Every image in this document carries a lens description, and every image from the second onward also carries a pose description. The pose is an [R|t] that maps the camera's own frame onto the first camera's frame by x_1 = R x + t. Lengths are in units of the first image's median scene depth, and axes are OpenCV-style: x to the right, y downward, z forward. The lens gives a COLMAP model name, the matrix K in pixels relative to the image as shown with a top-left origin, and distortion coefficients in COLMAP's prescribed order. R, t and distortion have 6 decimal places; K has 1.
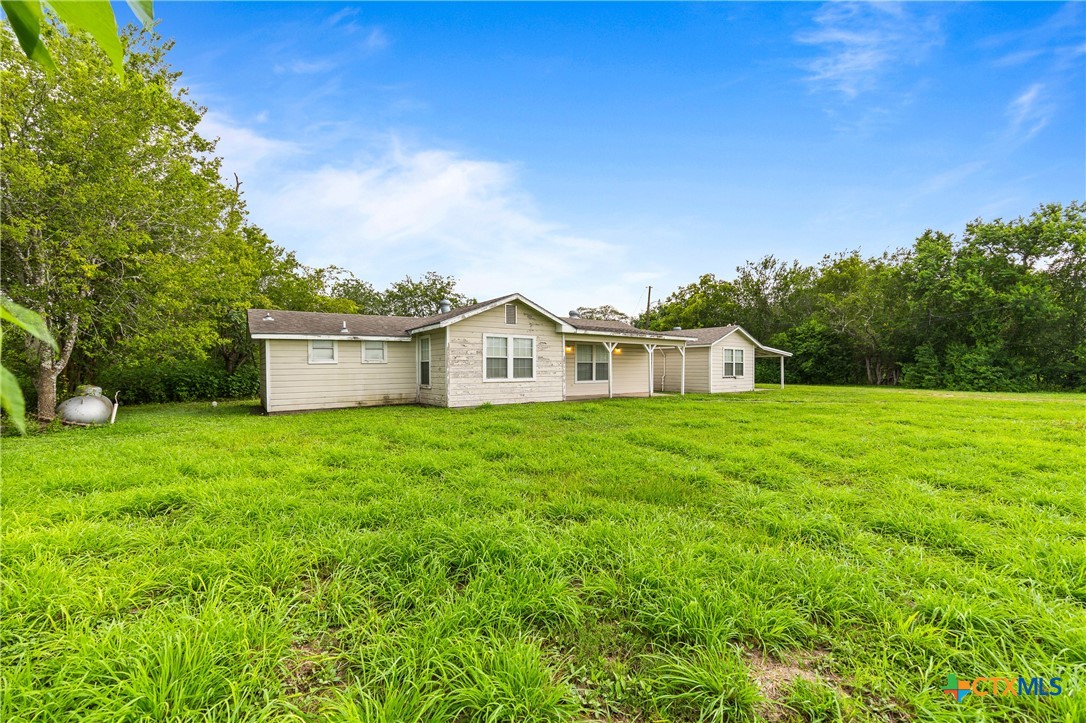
lens RADIAL K [[440.8, 0, 543.2], [0, 440.8, 366.1], [0, 0, 1]] dist [-0.000211, 0.000026]
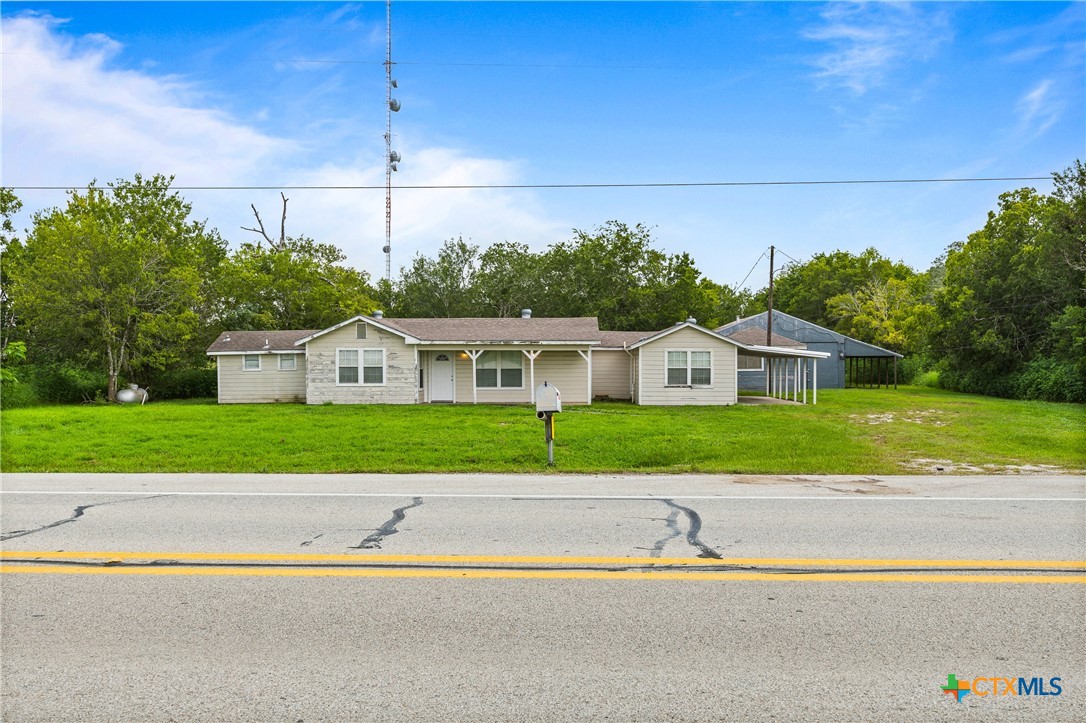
lens RADIAL K [[1058.5, 0, 543.0], [0, 1058.5, 361.5], [0, 0, 1]] dist [0.044872, -0.206233]
pose [[0.789201, 0.000865, -0.614135, 2.124168], [0.002787, 0.999984, 0.004990, -0.046030], [0.614129, -0.005650, 0.789185, -1.010047]]
